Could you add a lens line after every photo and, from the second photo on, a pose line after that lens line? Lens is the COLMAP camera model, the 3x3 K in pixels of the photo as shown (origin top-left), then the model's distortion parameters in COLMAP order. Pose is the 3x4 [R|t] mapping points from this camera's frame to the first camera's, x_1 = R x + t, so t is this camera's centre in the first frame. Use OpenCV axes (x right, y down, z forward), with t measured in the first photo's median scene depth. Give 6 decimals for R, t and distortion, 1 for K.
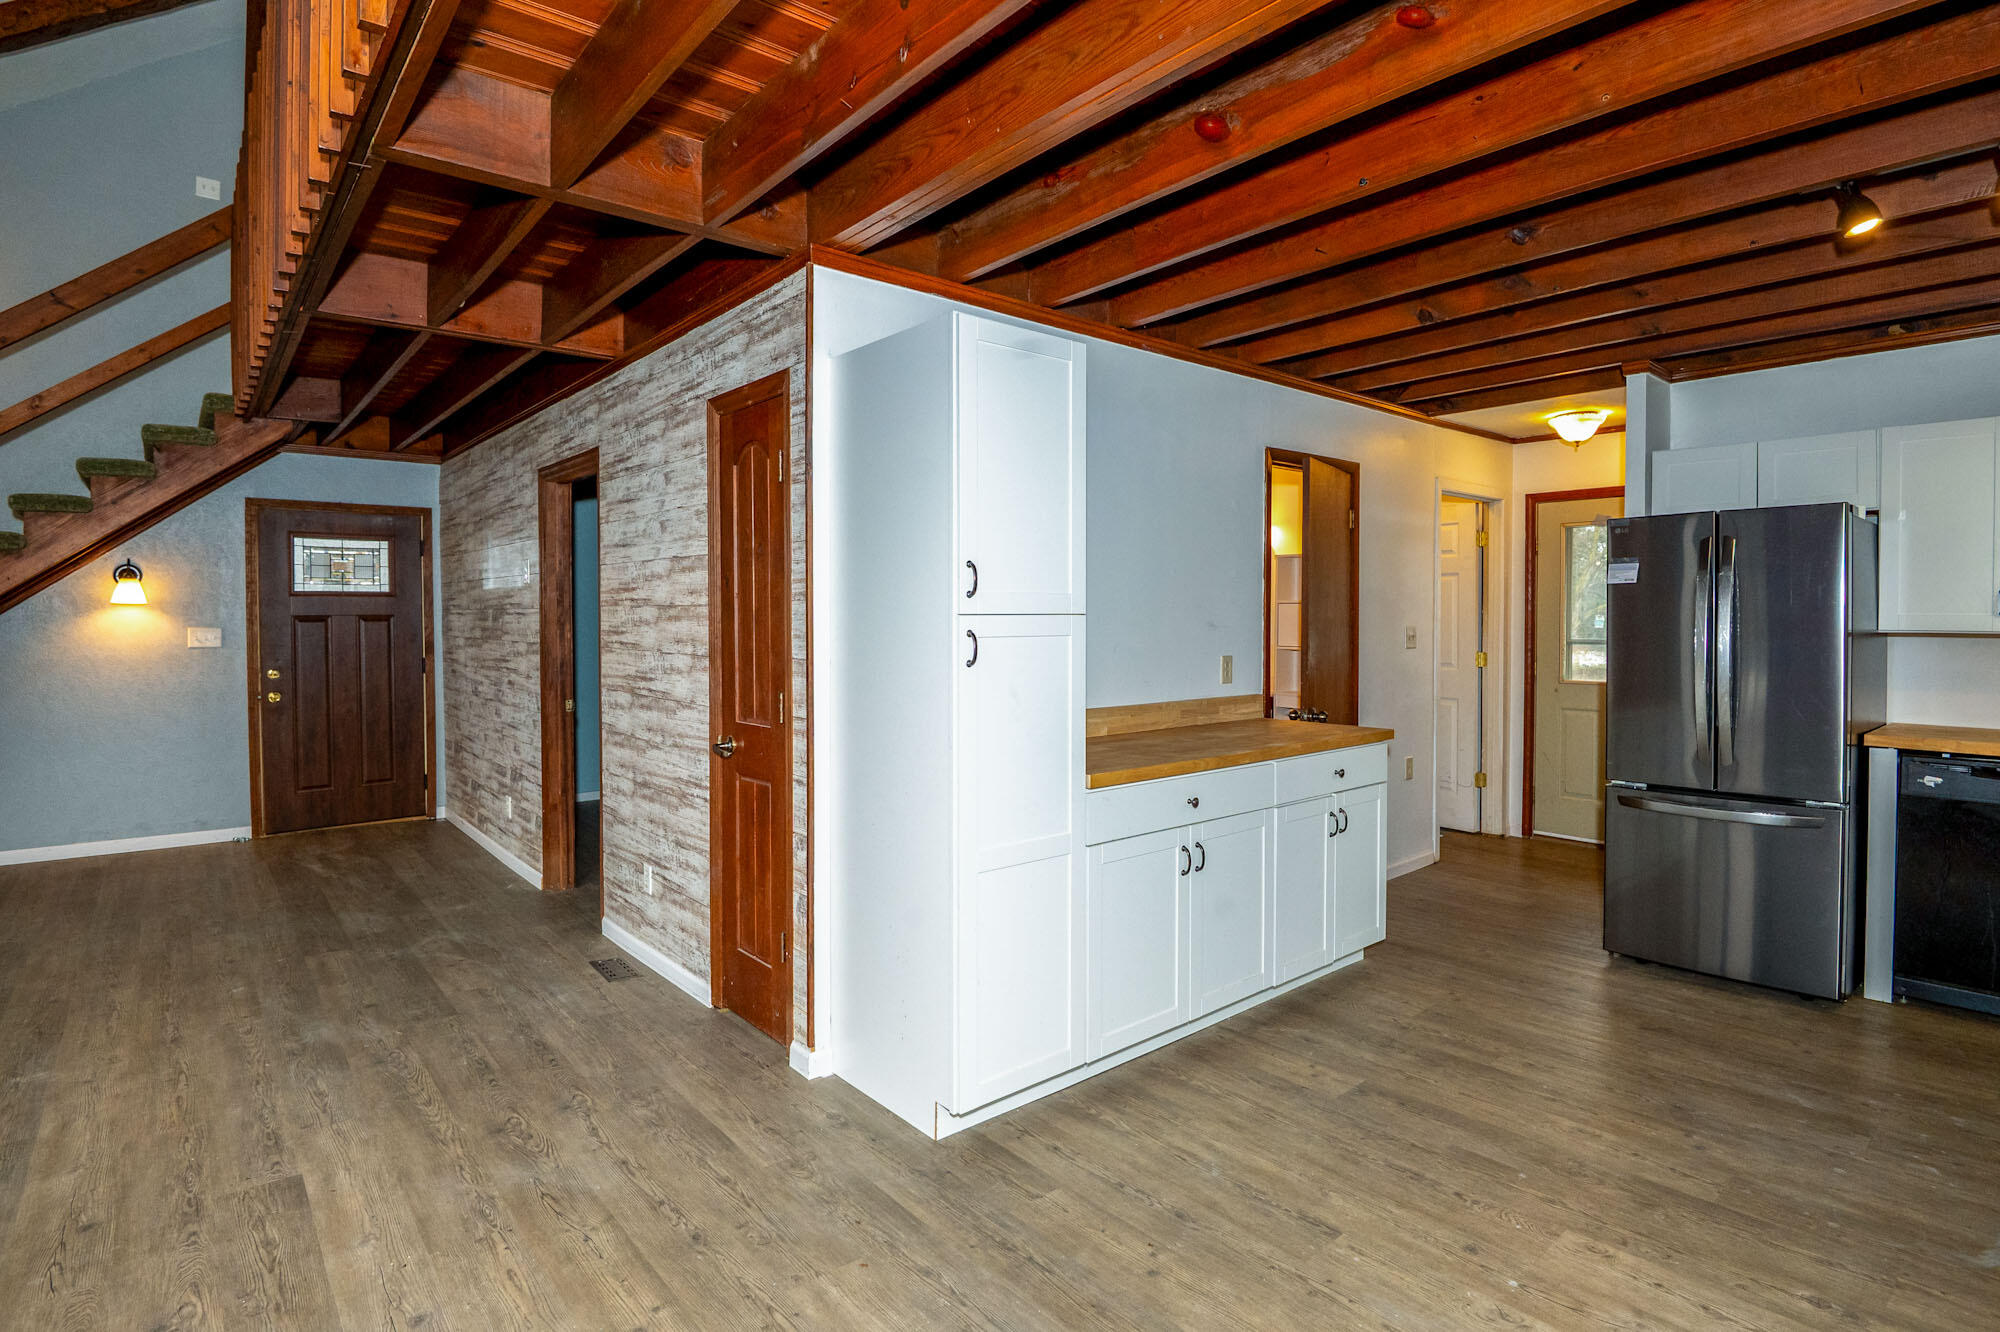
lens RADIAL K [[989.1, 0, 1013.3], [0, 989.1, 633.8], [0, 0, 1]] dist [-0.017480, -0.011995]
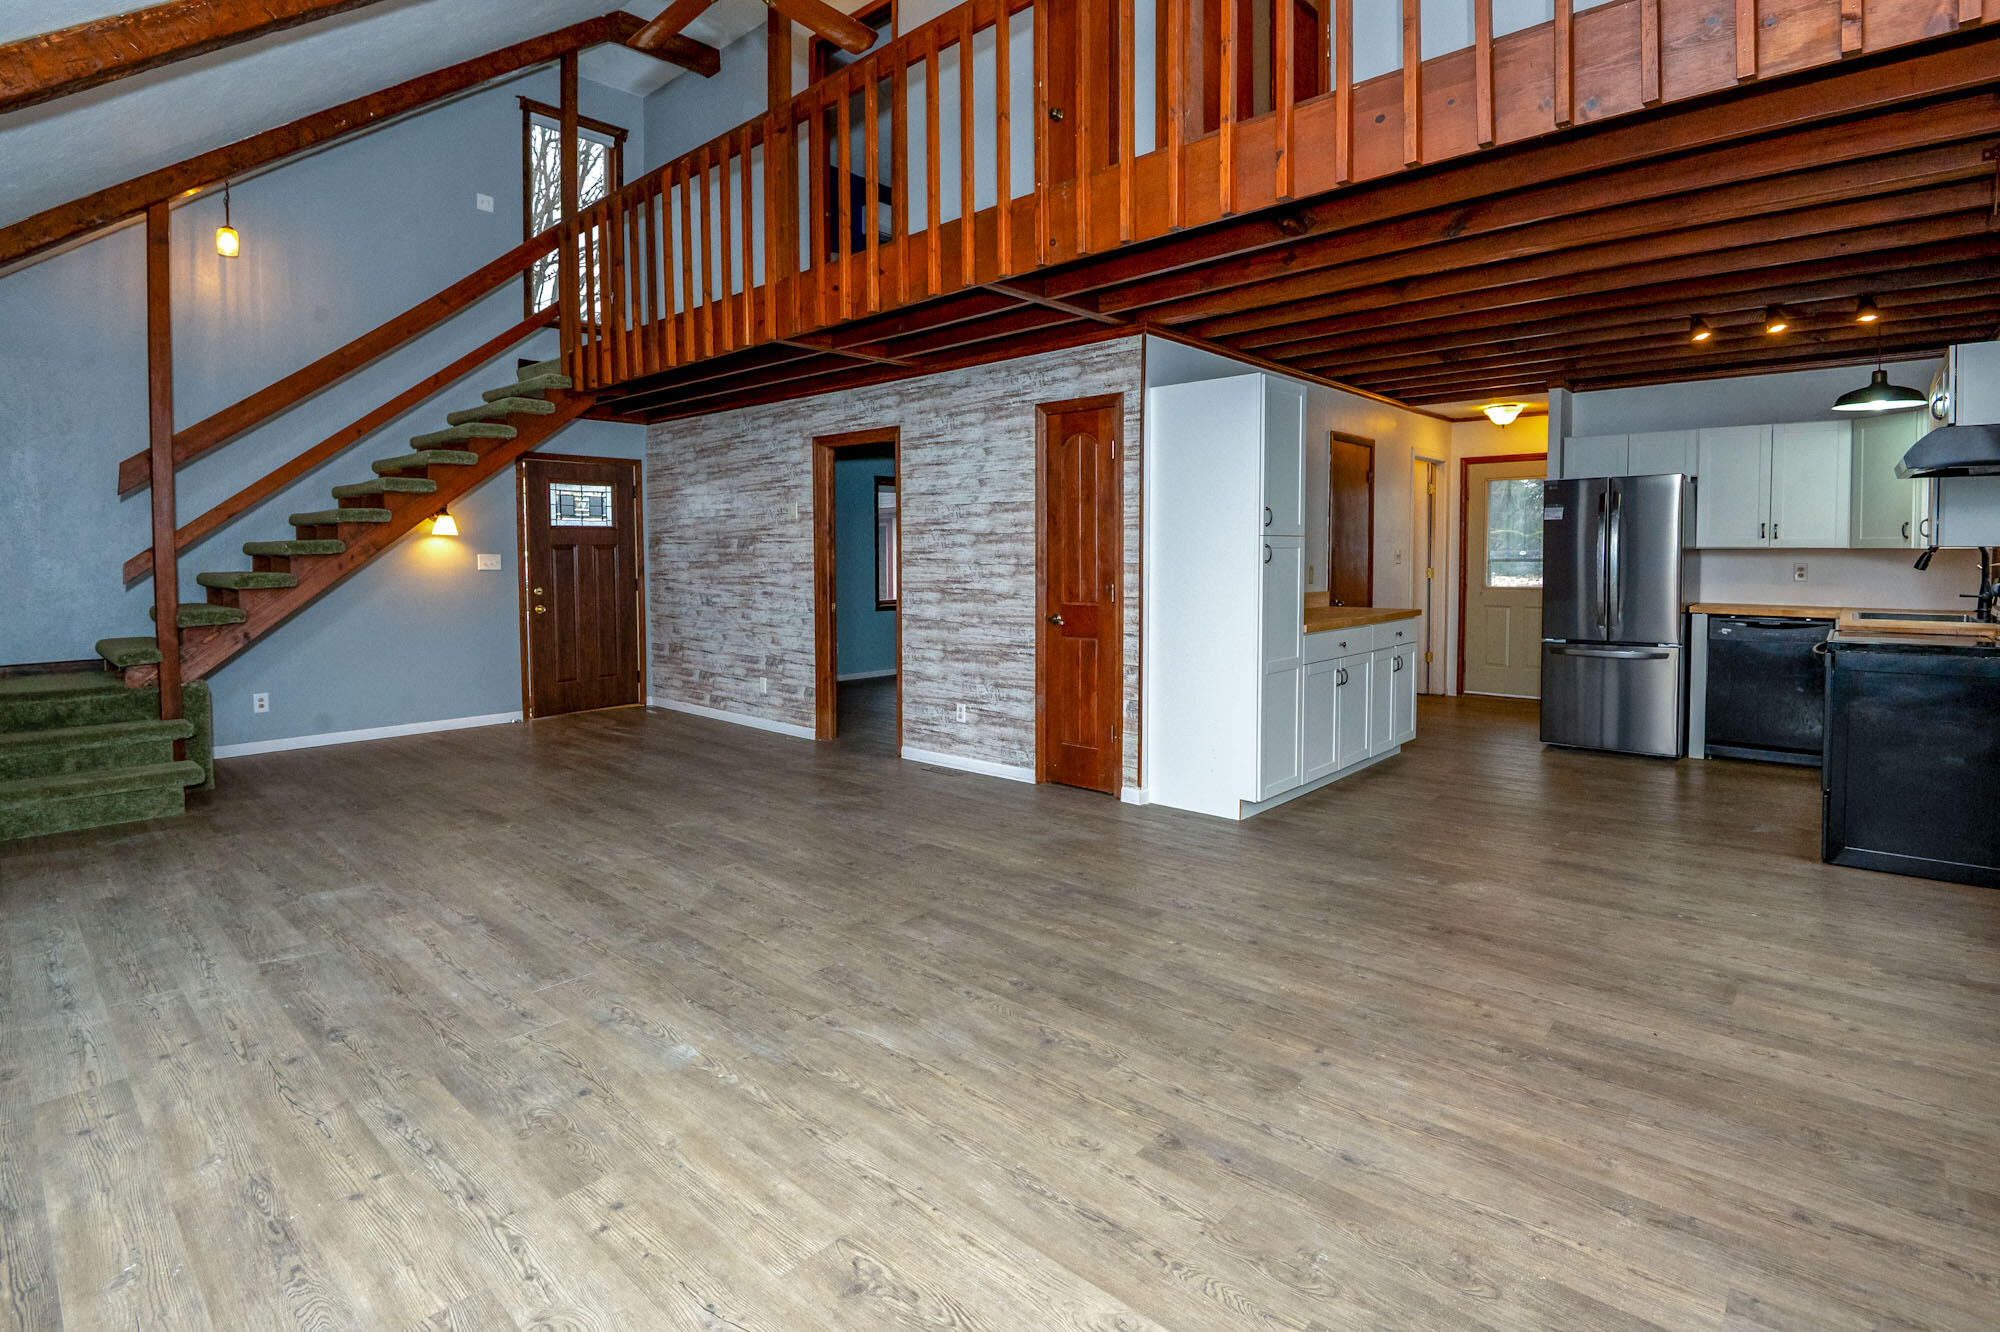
lens RADIAL K [[965.0, 0, 993.1], [0, 965.0, 598.6], [0, 0, 1]] dist [-0.021325, -0.000338]
pose [[0.992750, -0.009675, 0.119811, -0.487098], [0.006166, 0.999542, 0.029622, 0.026724], [-0.120043, -0.028668, 0.992355, -0.472485]]
